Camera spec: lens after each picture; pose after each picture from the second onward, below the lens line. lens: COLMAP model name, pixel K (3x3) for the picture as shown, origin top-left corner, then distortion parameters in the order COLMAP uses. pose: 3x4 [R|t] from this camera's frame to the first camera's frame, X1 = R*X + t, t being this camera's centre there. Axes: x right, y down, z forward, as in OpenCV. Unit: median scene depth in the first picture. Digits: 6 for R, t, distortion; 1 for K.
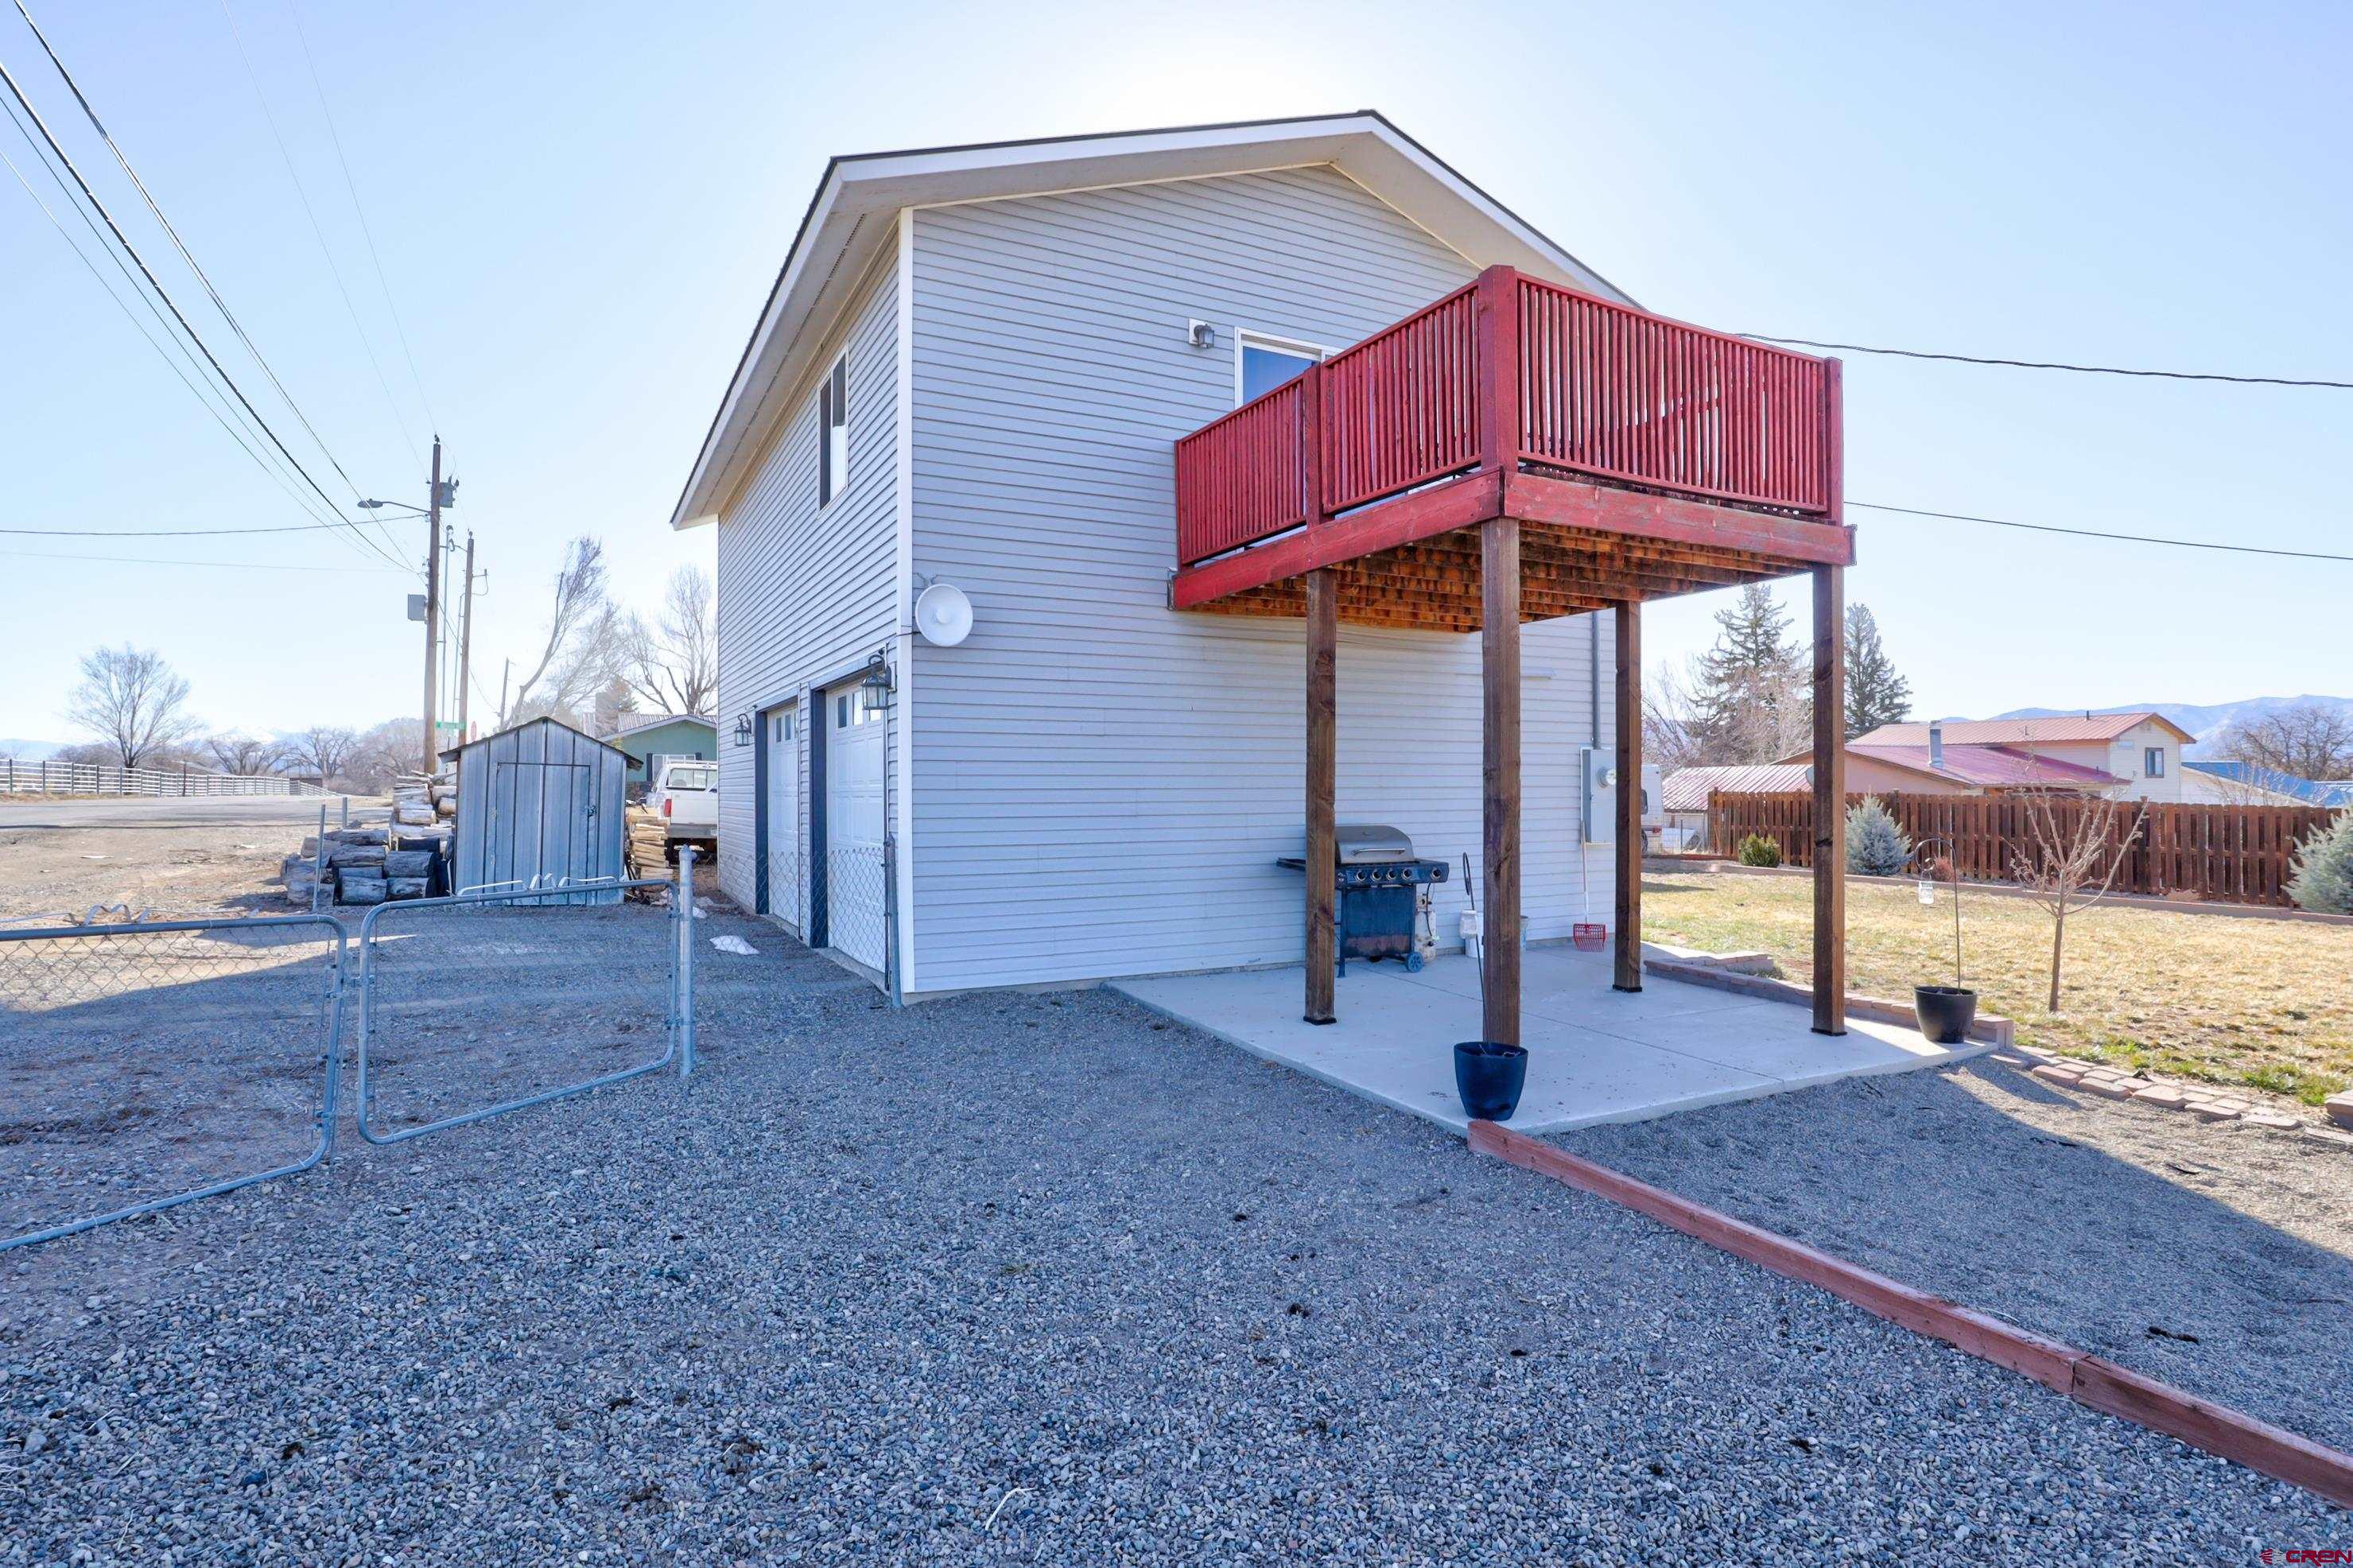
lens RADIAL K [[1190.5, 0, 1176.5], [0, 1190.5, 784.0], [0, 0, 1]] dist [-0.043209, 0.011989]
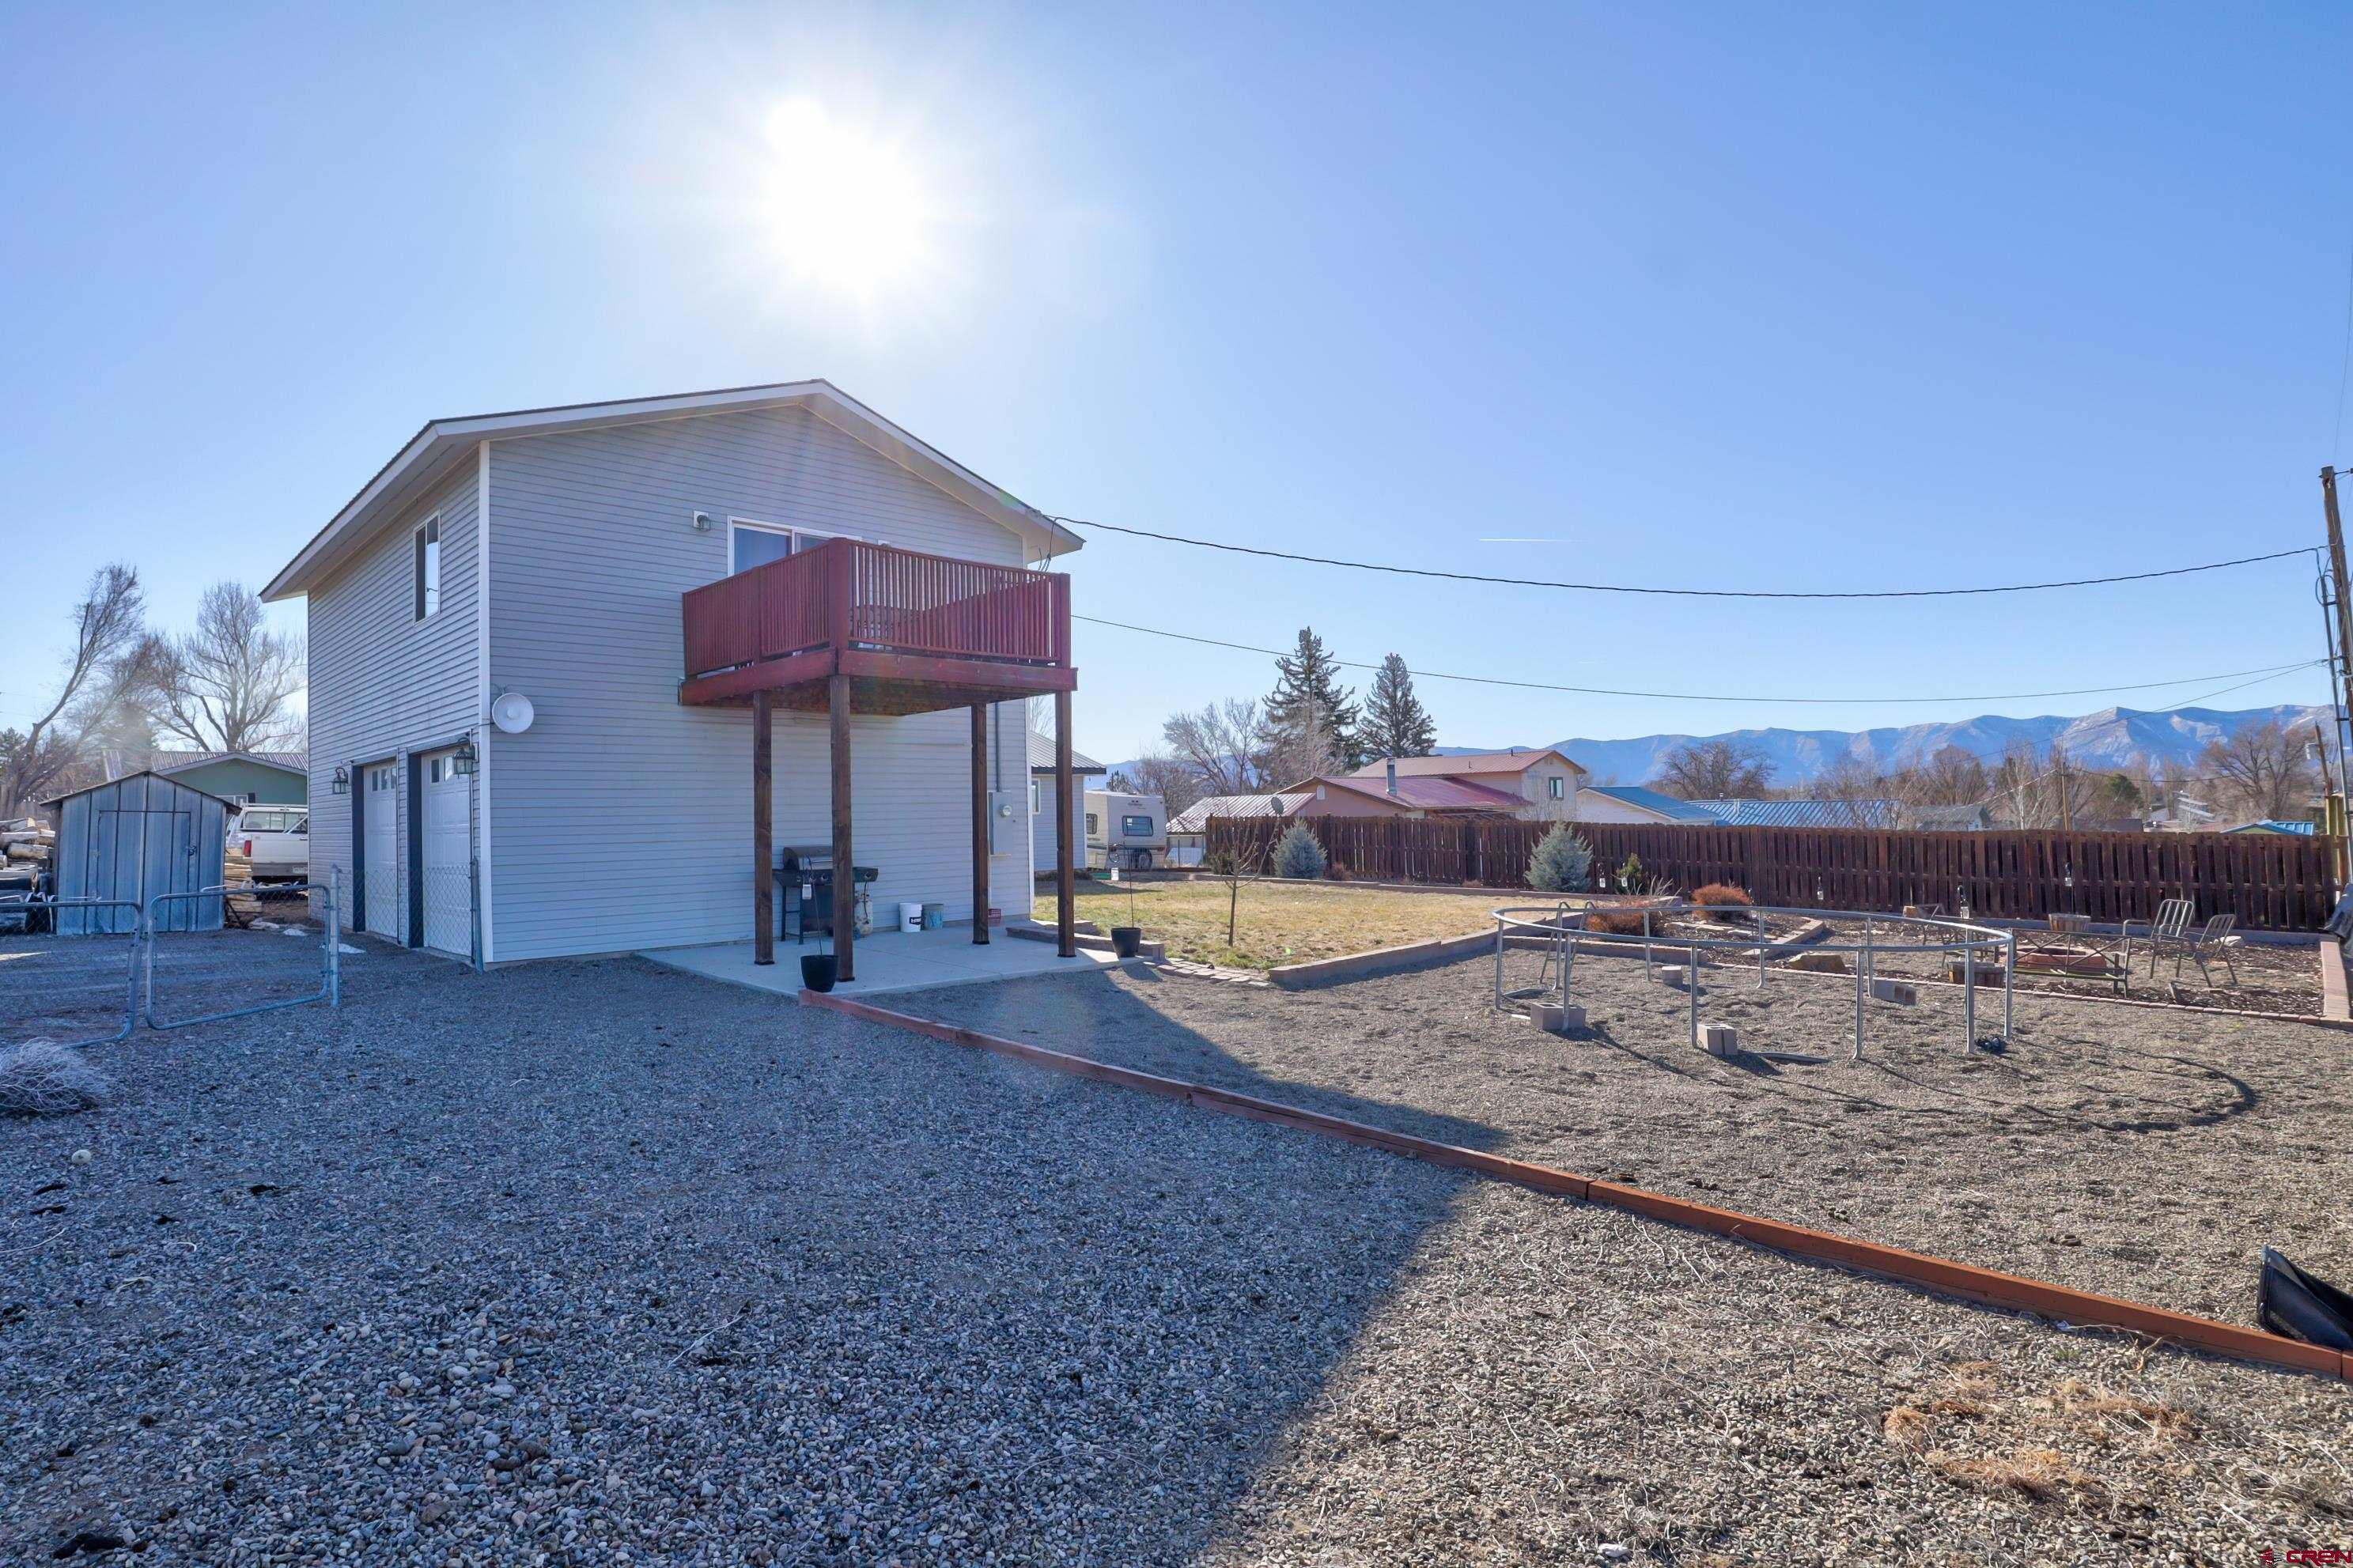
lens RADIAL K [[1224.4, 0, 1176.5], [0, 1224.4, 784.0], [0, 0, 1]] dist [-0.030351, 0.012686]
pose [[0.959596, -0.009607, 0.281216, 0.131510], [0.016415, 0.999626, -0.021864, -0.001589], [-0.280901, 0.025597, 0.959395, -0.529914]]
